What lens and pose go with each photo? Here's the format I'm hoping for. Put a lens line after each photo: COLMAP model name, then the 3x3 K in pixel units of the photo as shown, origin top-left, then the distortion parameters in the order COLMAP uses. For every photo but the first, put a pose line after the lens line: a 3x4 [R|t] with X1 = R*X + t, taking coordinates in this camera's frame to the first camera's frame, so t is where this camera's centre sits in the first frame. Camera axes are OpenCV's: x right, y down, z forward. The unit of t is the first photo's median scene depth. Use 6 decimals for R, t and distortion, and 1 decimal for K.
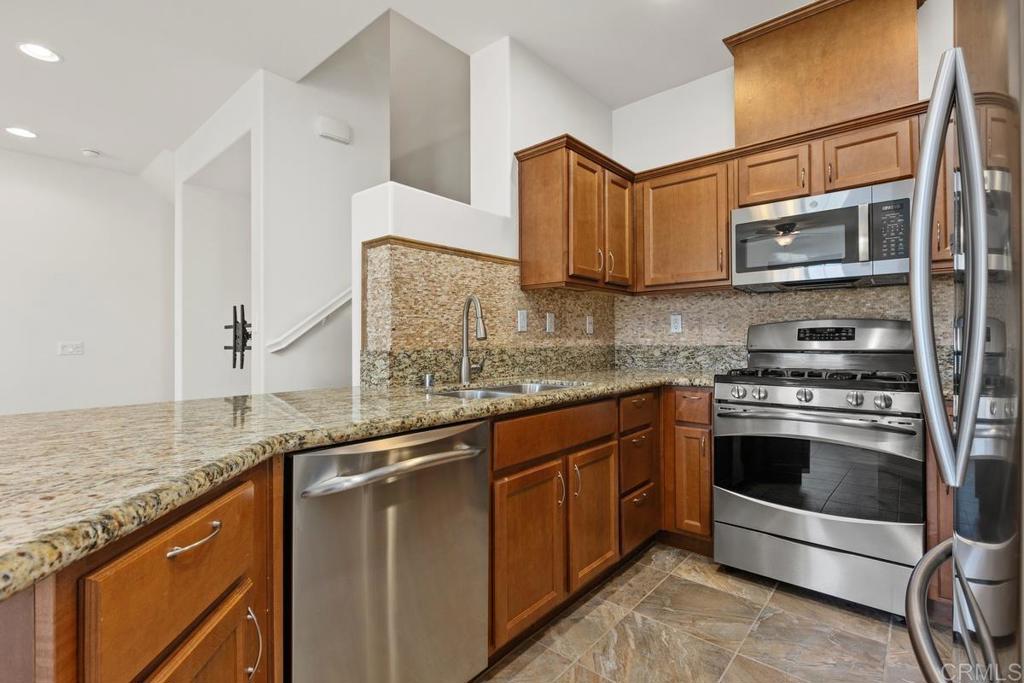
lens RADIAL K [[467.9, 0, 512.0], [0, 467.9, 337.9], [0, 0, 1]] dist [-0.005457, -0.000258]
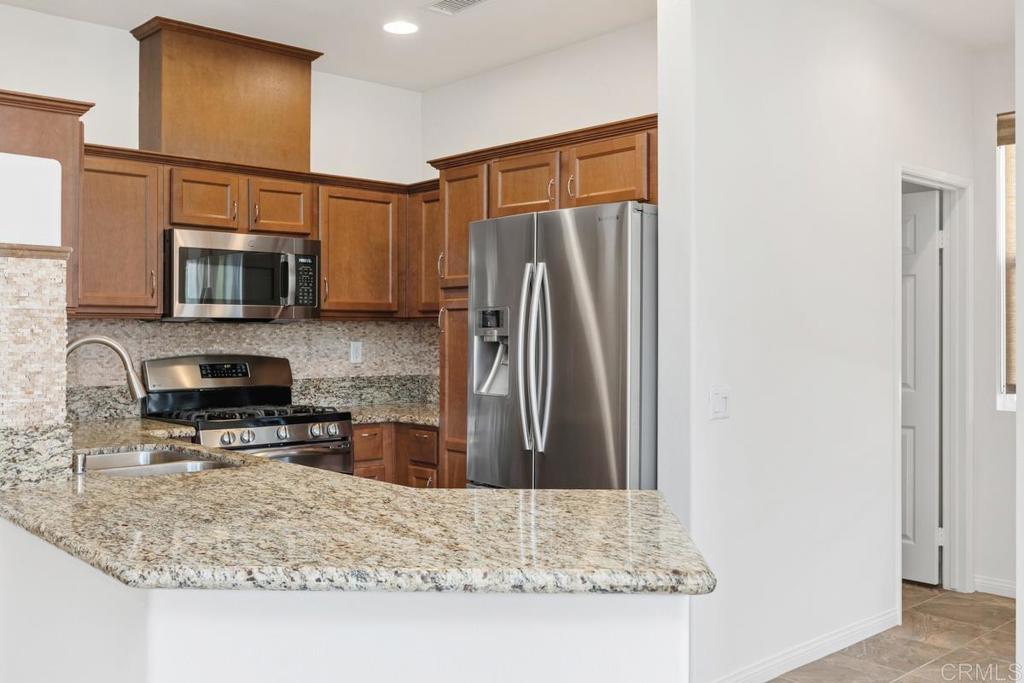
lens RADIAL K [[976.3, 0, 512.1], [0, 976.3, 340.0], [0, 0, 1]] dist [-0.004184, 0.000000]
pose [[0.117517, -0.000076, 0.993071, -1.289970], [-0.007486, 0.999972, 0.000963, -0.080268], [-0.993043, -0.007547, 0.117514, 0.185660]]
